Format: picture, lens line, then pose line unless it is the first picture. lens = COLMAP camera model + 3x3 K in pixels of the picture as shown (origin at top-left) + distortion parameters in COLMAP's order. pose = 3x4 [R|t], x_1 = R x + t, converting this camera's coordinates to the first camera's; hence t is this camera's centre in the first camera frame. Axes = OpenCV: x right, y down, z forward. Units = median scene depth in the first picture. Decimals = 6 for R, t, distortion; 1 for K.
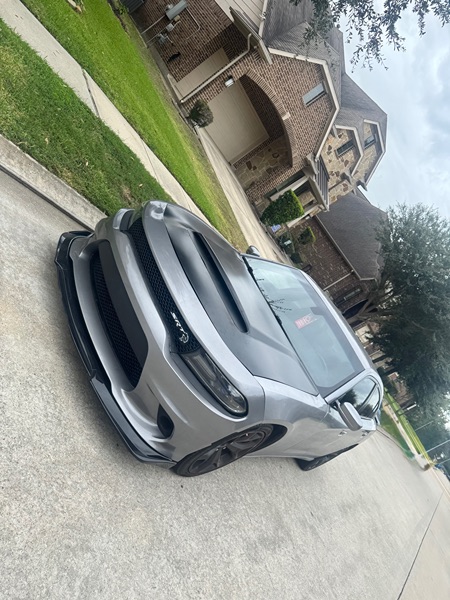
lens RADIAL K [[426.8, 0, 224.3], [0, 426.8, 303.7], [0, 0, 1]] dist [0.034147, -0.022136]
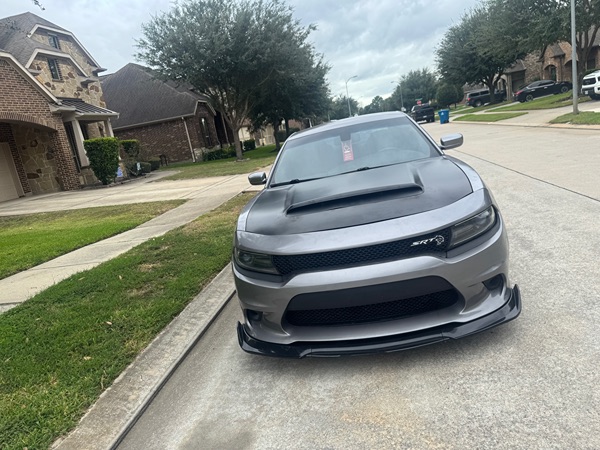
lens RADIAL K [[426.8, 0, 300.3], [0, 426.8, 224.2], [0, 0, 1]] dist [0.034147, -0.022136]
pose [[0.274455, -0.944952, 0.178158, -0.043027], [0.900626, 0.317526, 0.296732, -0.069970], [-0.336968, 0.079015, 0.938195, 0.016558]]
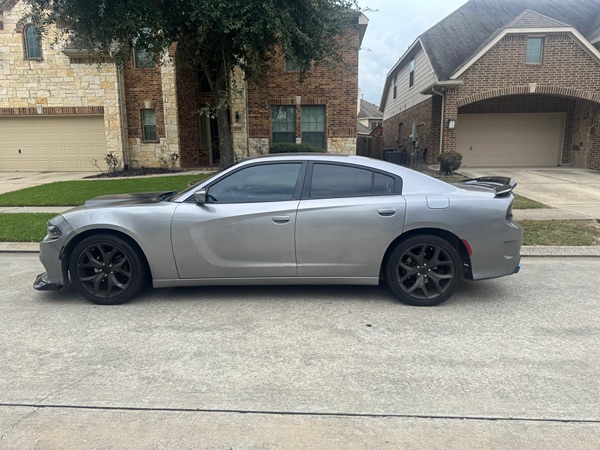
lens RADIAL K [[426.8, 0, 303.2], [0, 426.8, 224.1], [0, 0, 1]] dist [0.034147, -0.022136]
pose [[0.413076, -0.744777, -0.524095, 0.184091], [0.299118, 0.654517, -0.694360, 0.229075], [0.860172, 0.130057, 0.493142, 0.131199]]
